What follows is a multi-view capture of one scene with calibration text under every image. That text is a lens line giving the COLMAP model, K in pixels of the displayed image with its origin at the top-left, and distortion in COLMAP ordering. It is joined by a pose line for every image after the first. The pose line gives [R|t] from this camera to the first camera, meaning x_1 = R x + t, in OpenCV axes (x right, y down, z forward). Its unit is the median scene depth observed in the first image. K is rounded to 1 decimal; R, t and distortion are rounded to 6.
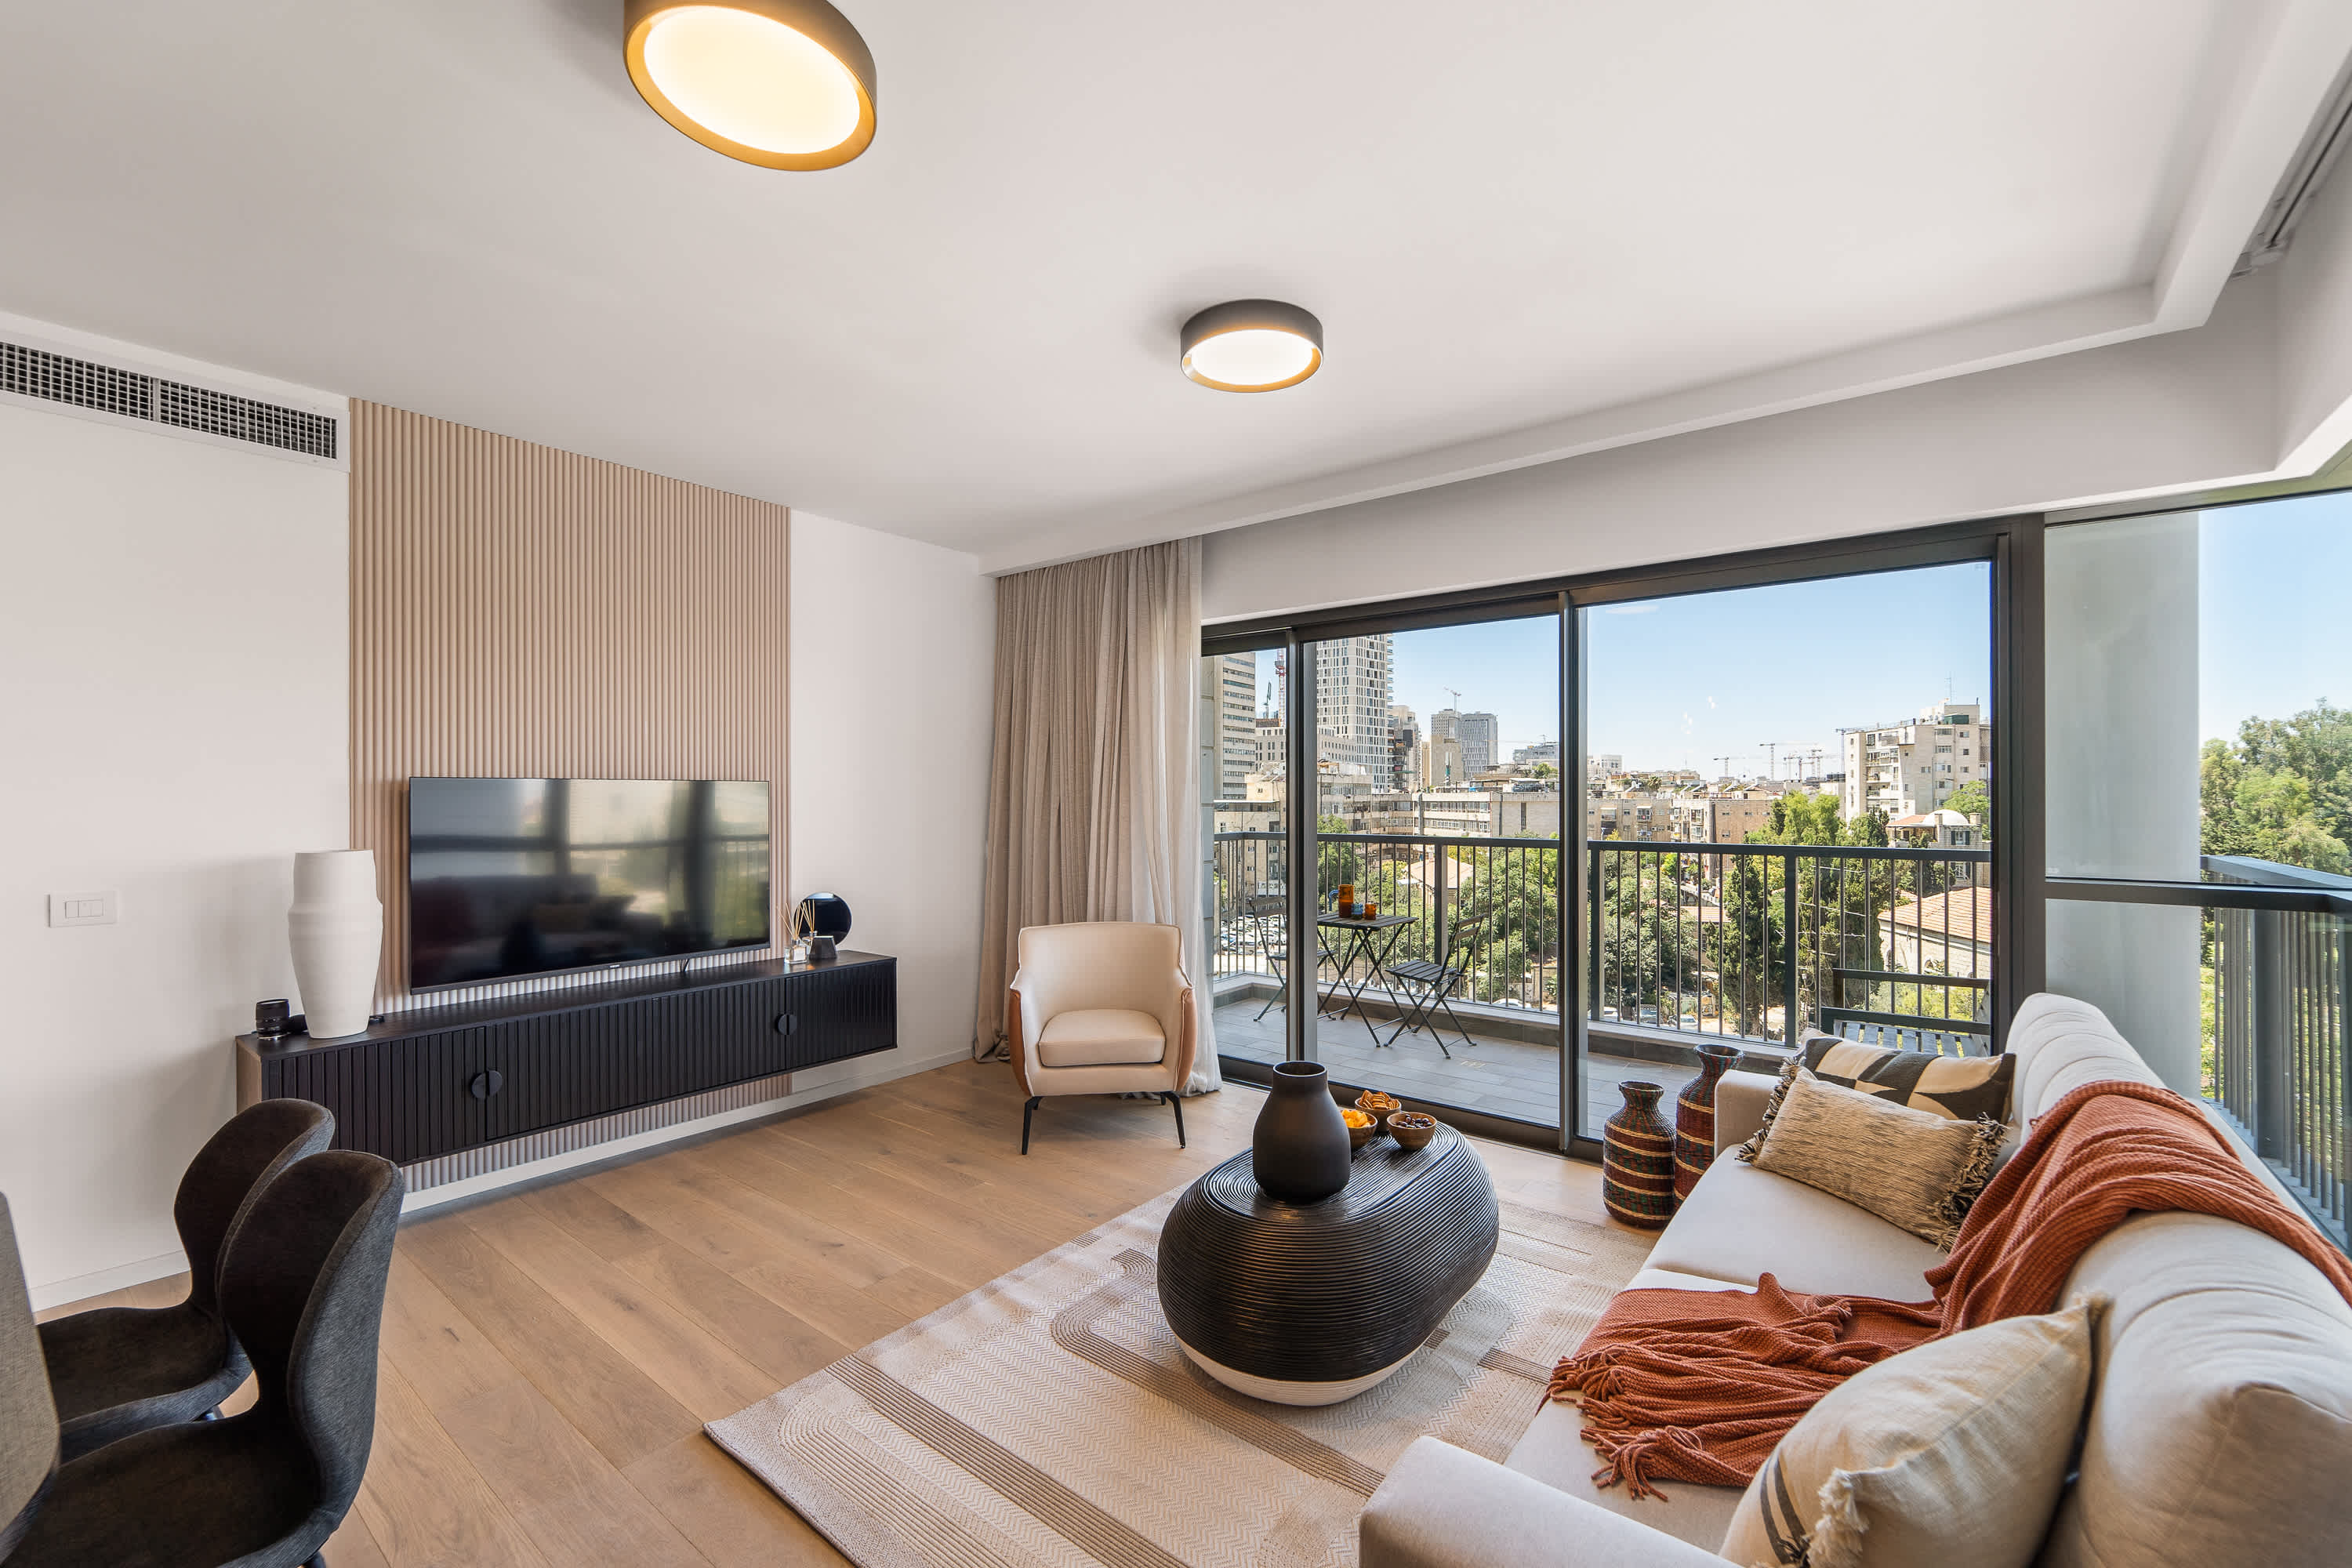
lens RADIAL K [[970.5, 0, 1190.0], [0, 970.5, 795.5], [0, 0, 1]] dist [0.000262, -0.001250]
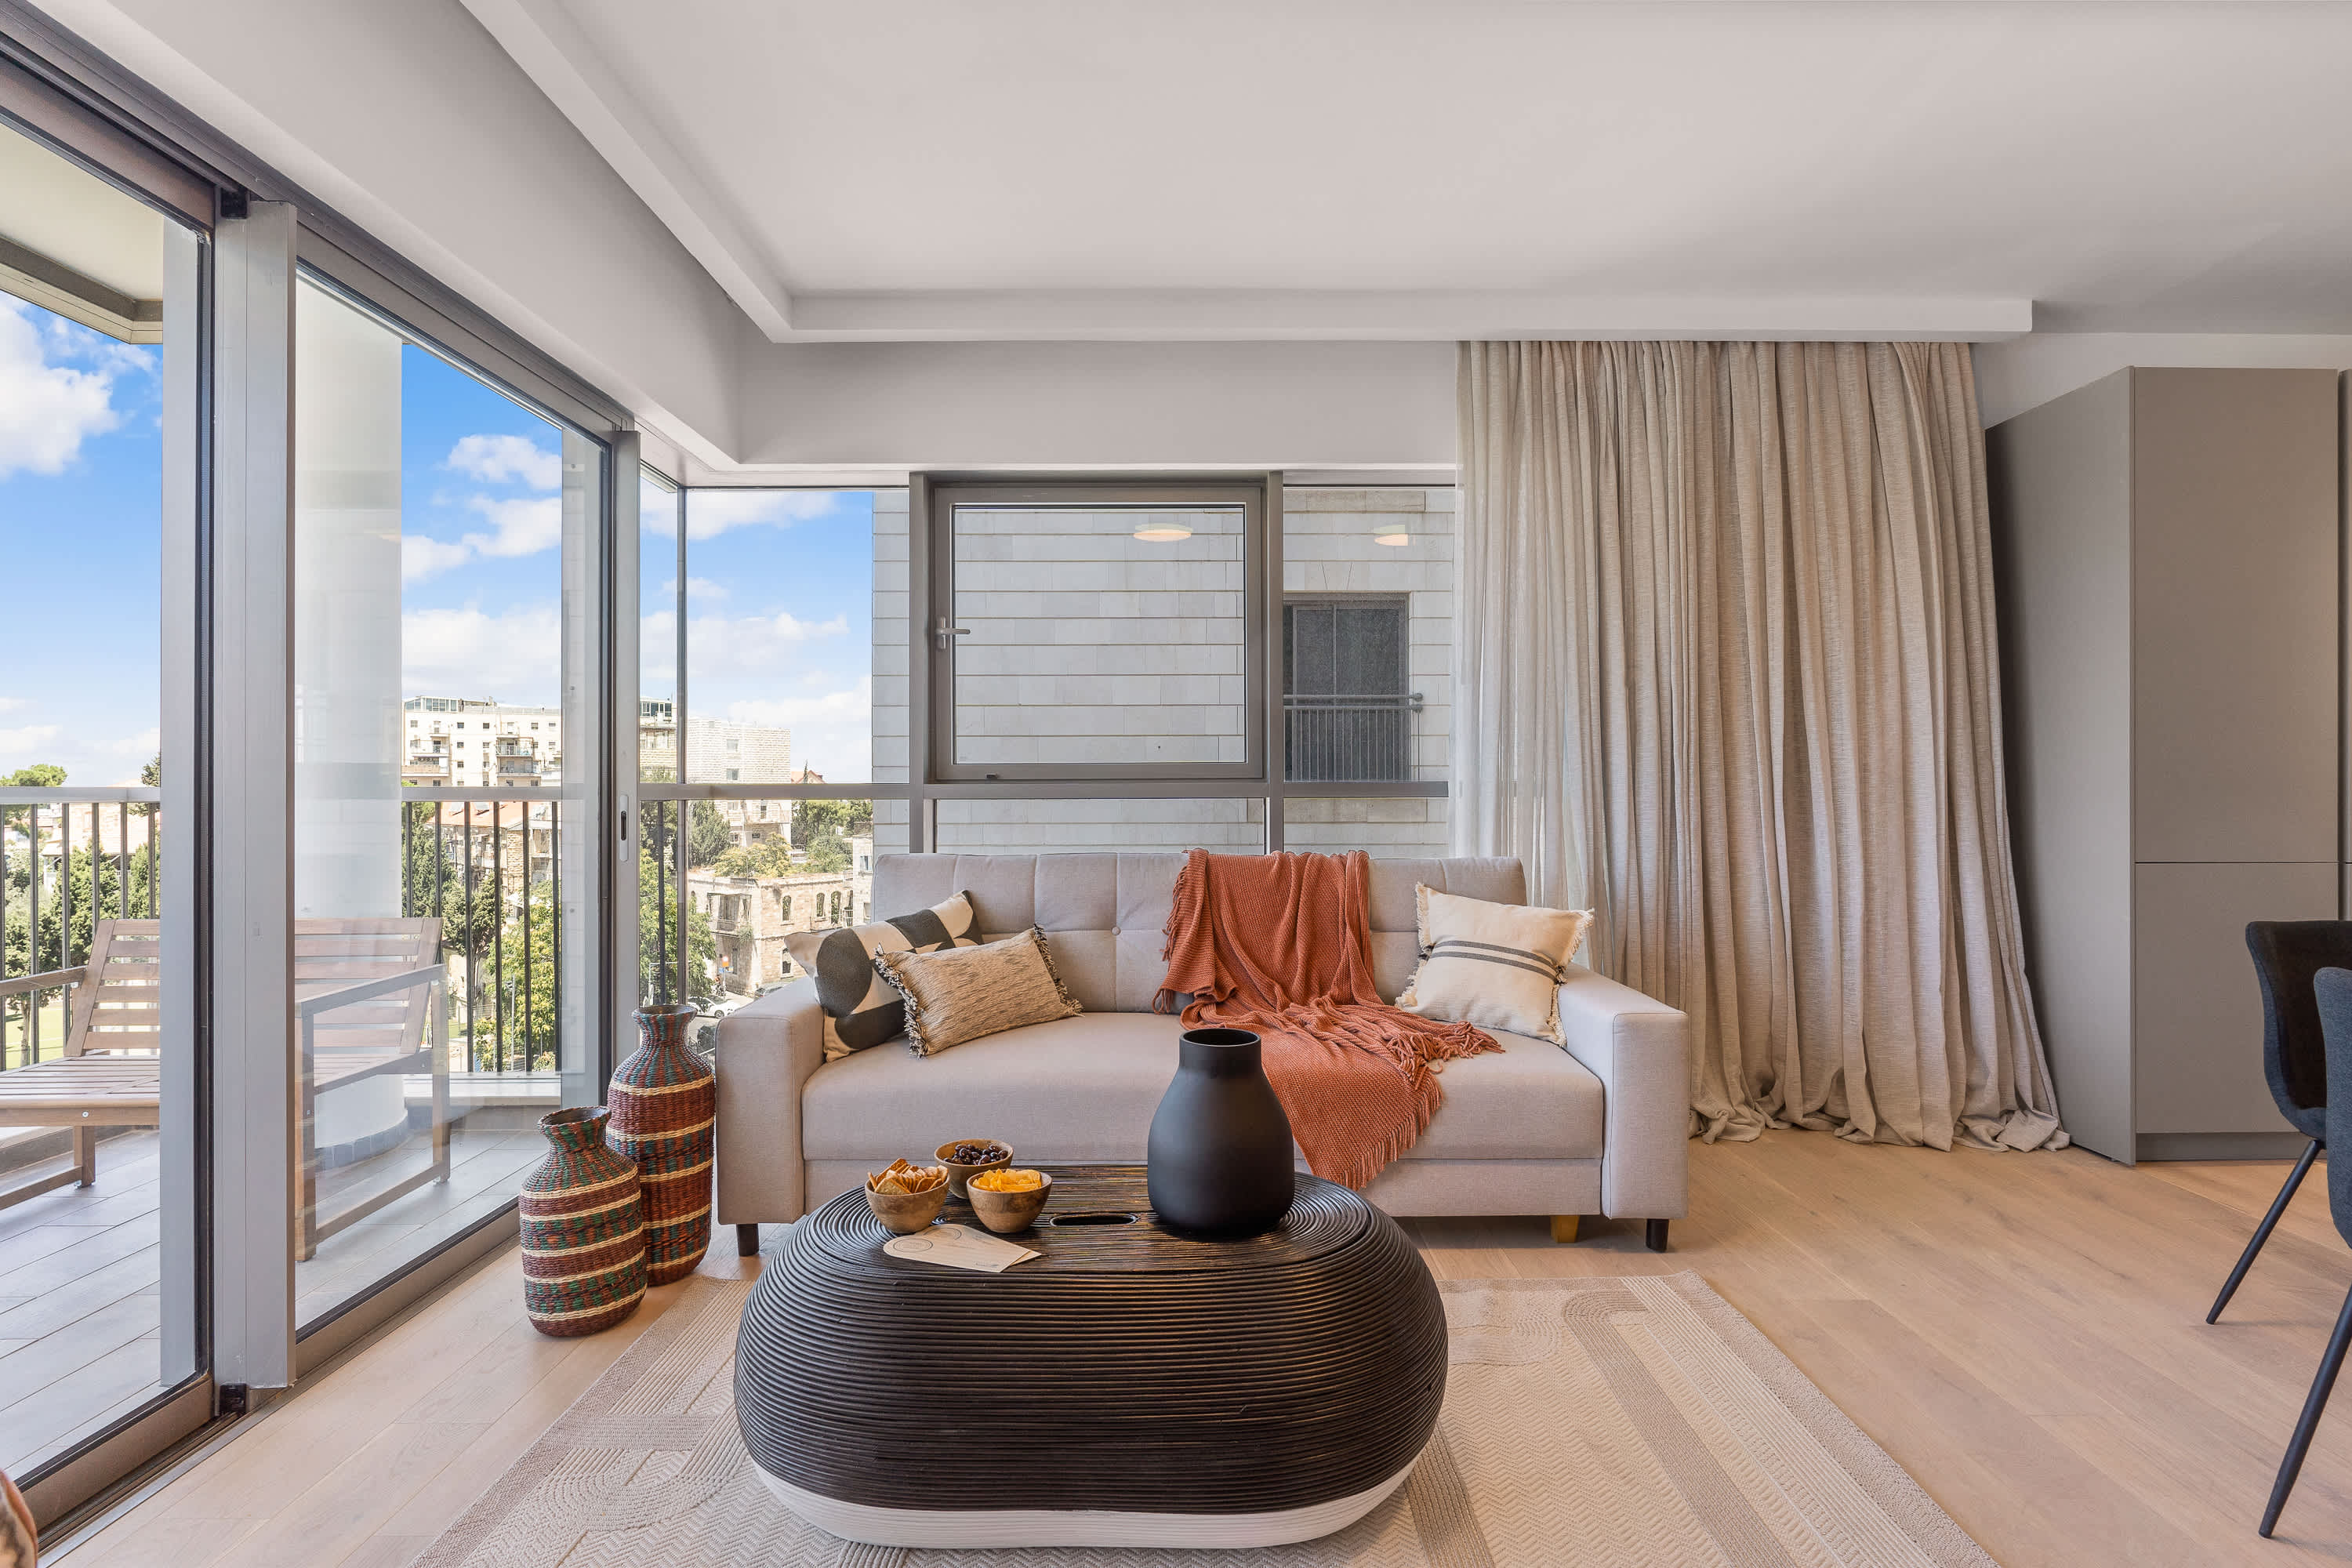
lens RADIAL K [[1124.3, 0, 1196.4], [0, 1124.3, 780.4], [0, 0, 1]] dist [-0.002004, -0.000262]
pose [[-0.618959, 0.006784, 0.785394, -0.379001], [0.002075, 0.999973, -0.007003, 0.089599], [-0.785420, -0.002705, -0.618957, 1.178864]]
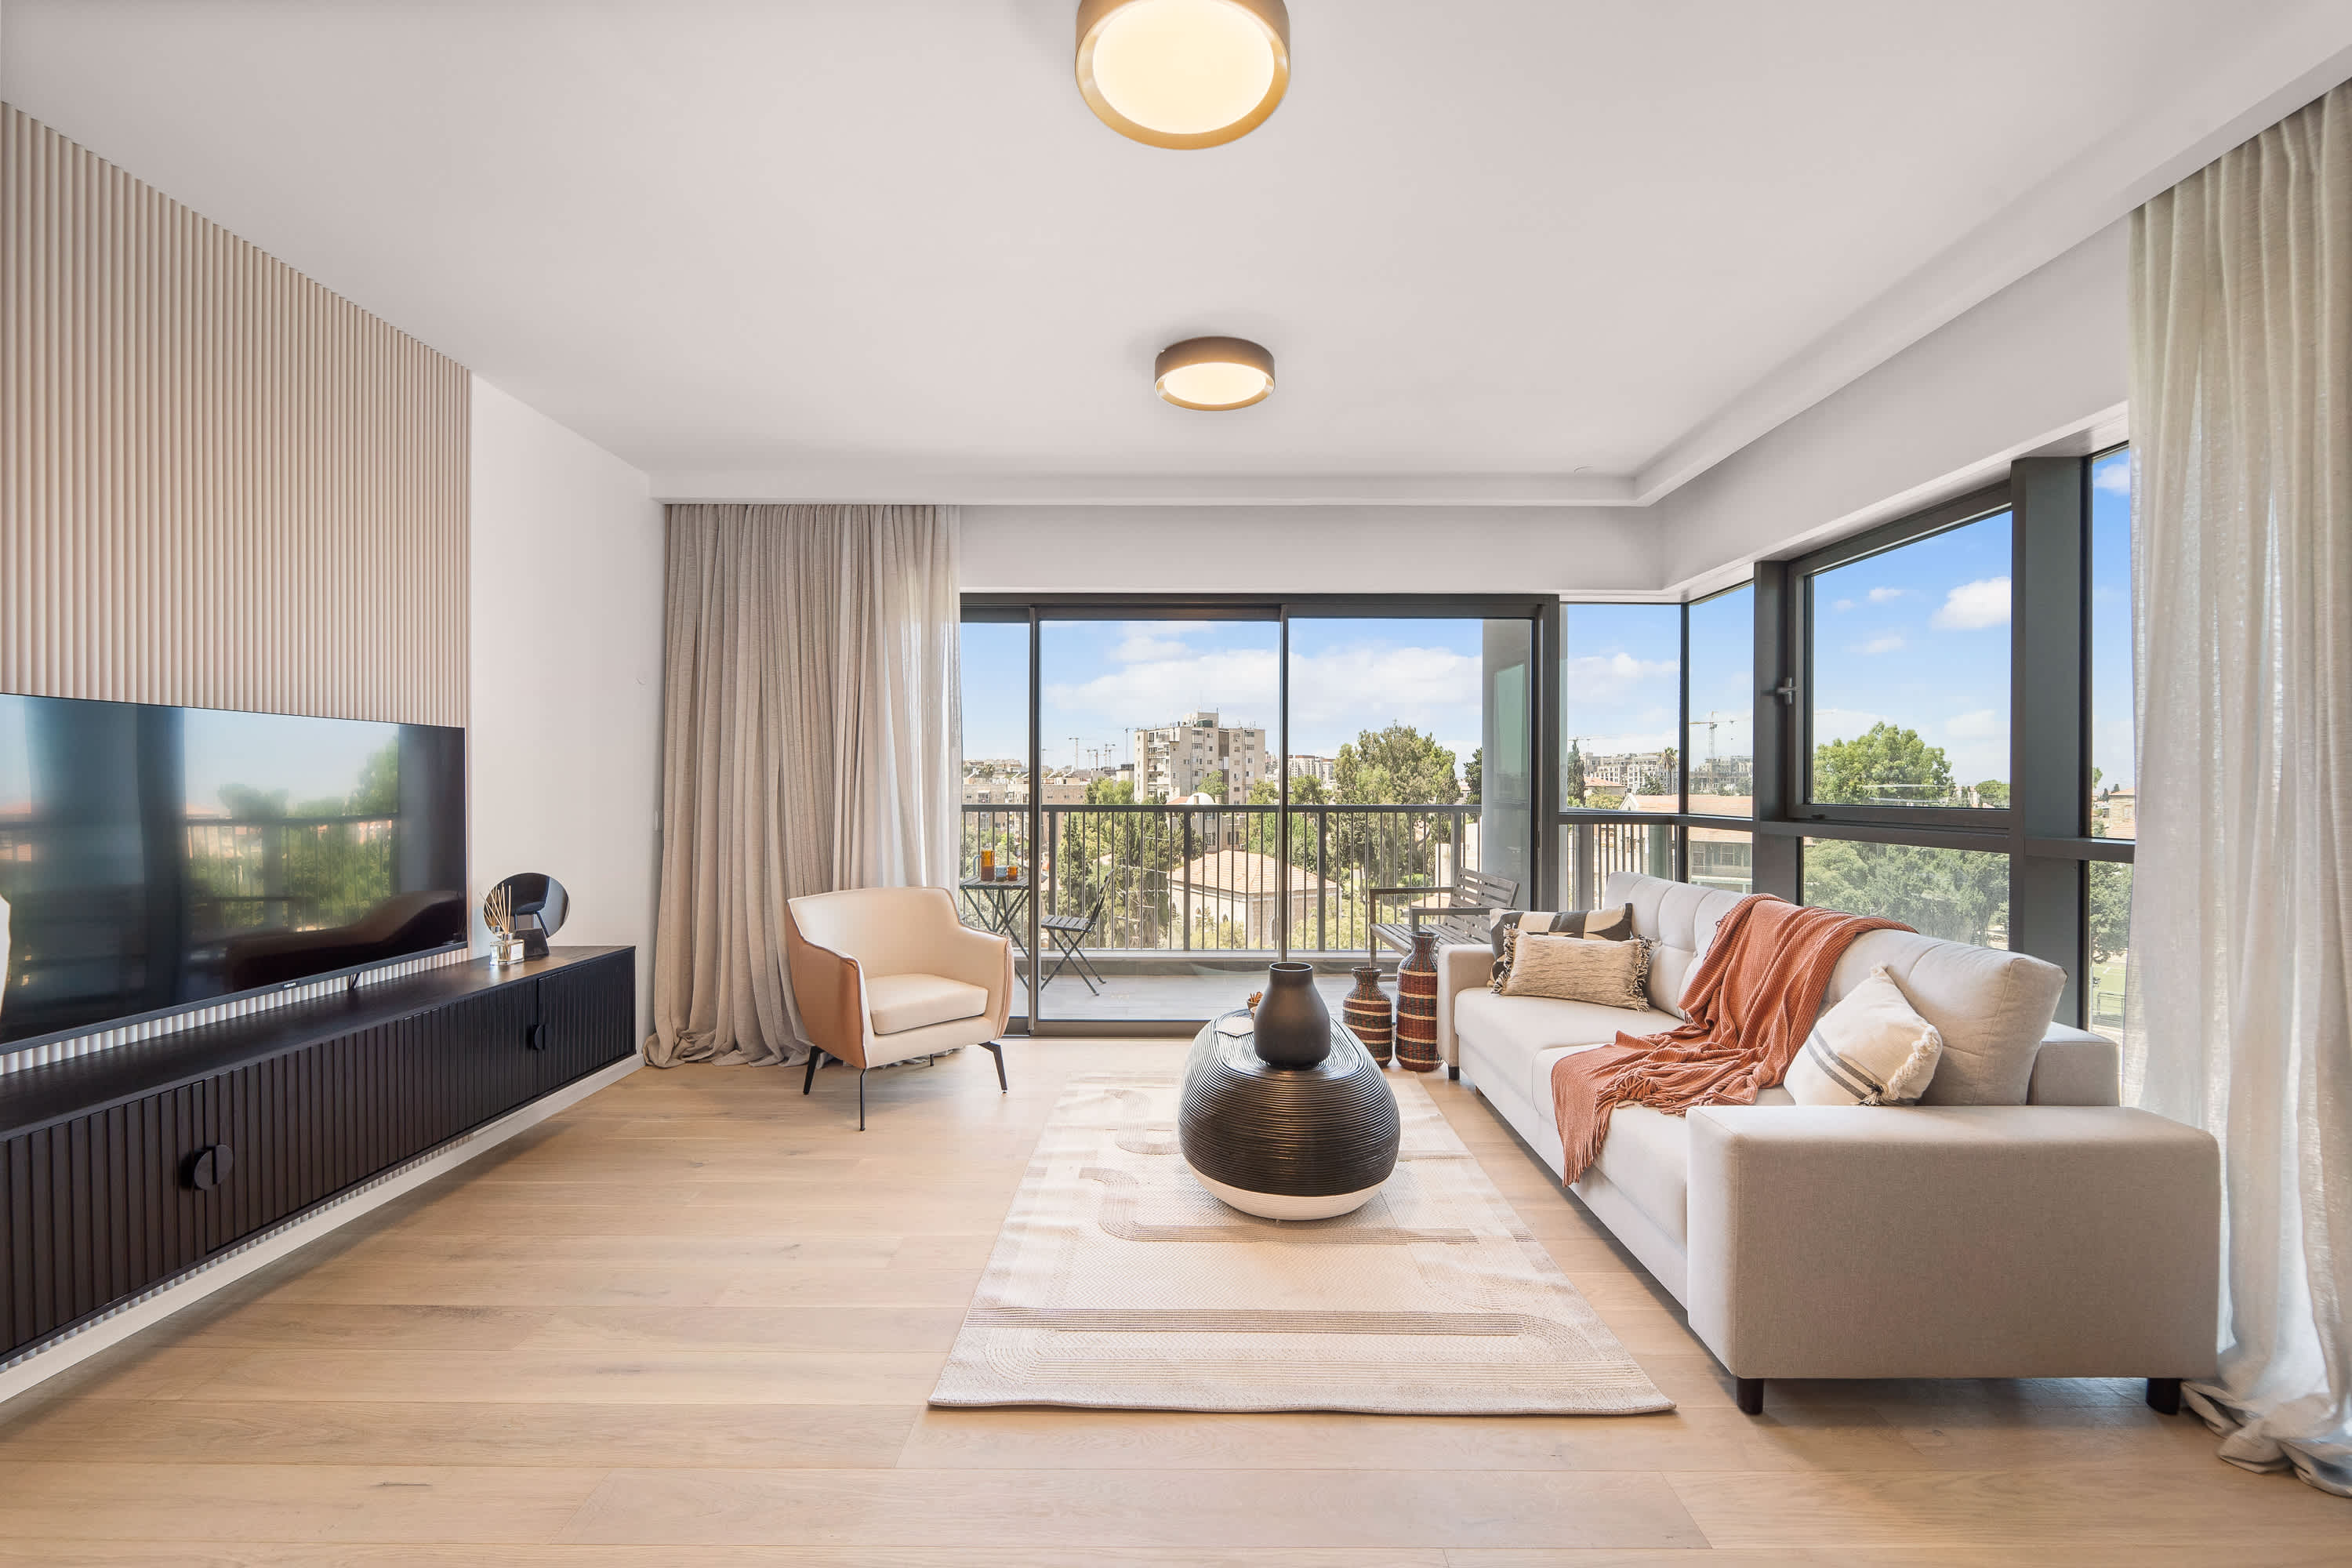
lens RADIAL K [[950.9, 0, 1188.5], [0, 950.9, 784.1], [0, 0, 1]] dist [-0.000124, 0.000015]
pose [[0.790059, 0.001491, 0.613029, -0.594202], [-0.003251, 0.999993, 0.001758, 0.033987], [-0.613022, -0.003382, 0.790058, 0.084375]]
